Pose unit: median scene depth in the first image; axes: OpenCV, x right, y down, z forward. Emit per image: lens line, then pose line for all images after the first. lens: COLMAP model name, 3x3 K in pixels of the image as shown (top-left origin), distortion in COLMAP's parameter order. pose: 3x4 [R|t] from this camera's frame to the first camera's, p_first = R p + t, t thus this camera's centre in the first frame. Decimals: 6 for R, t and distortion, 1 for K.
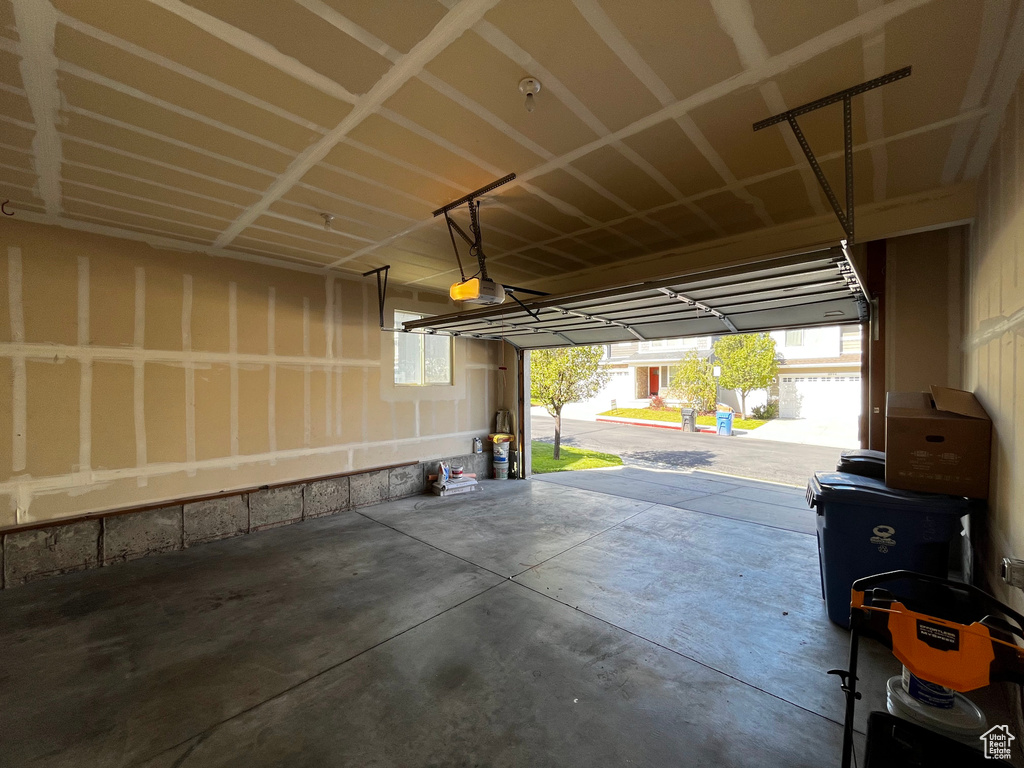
lens RADIAL K [[415.7, 0, 513.6], [0, 415.7, 388.3], [0, 0, 1]] dist [0.002912, 0.000001]
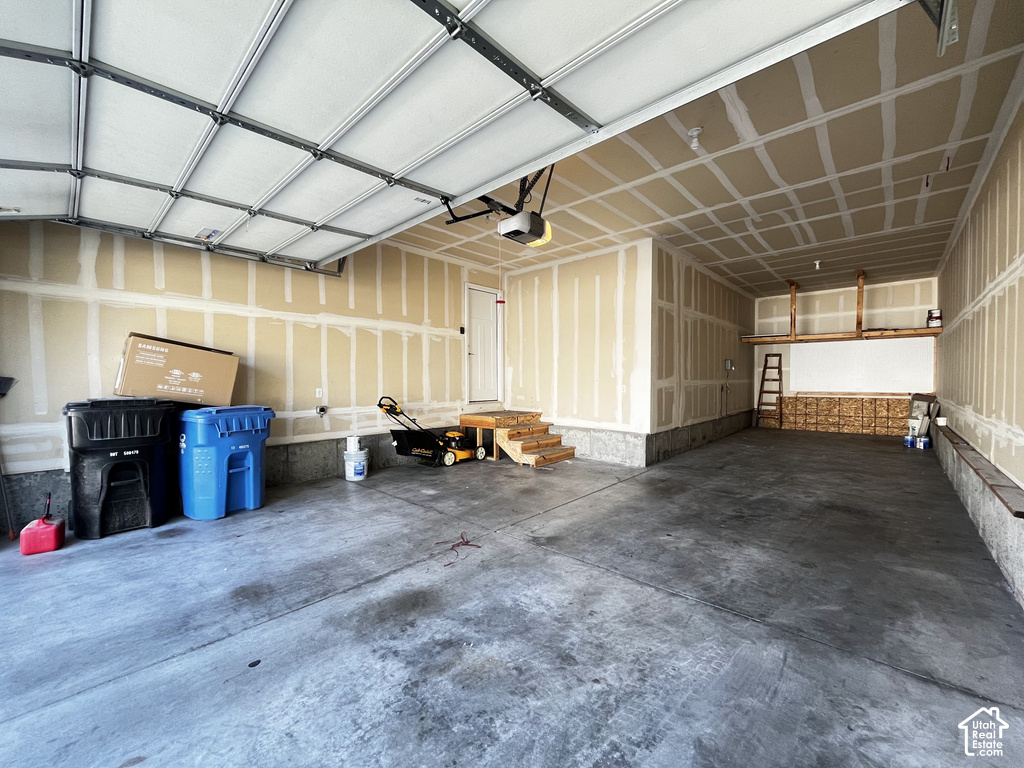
lens RADIAL K [[415.7, 0, 513.6], [0, 415.7, 388.3], [0, 0, 1]] dist [0.002912, 0.000001]
pose [[-0.999944, 0.006968, -0.008007, -0.041141], [0.006699, 0.999429, 0.033115, 0.093569], [0.008233, 0.033060, -0.999419, 1.708316]]
